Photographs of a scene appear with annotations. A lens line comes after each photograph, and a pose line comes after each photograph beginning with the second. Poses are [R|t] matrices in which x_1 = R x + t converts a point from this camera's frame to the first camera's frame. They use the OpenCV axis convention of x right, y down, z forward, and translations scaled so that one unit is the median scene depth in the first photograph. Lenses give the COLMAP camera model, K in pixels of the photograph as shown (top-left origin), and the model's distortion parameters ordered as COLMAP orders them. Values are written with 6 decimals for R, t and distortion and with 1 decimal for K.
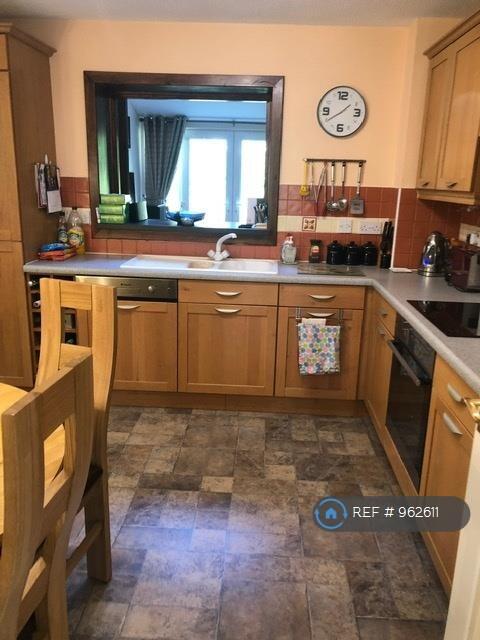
lens RADIAL K [[514.1, 0, 240.0], [0, 514.1, 320.0], [0, 0, 1]] dist [0.055432, -0.050524]
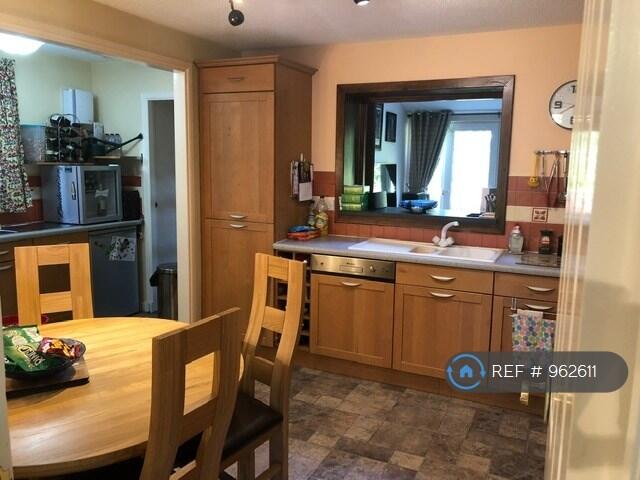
lens RADIAL K [[514.1, 0, 321.4], [0, 514.1, 242.8], [0, 0, 1]] dist [0.055432, -0.050524]
pose [[0.924869, 0.044407, -0.377683, 0.132768], [-0.089167, 0.990795, -0.101856, 0.004917], [0.369684, 0.127880, 0.920315, -0.058946]]
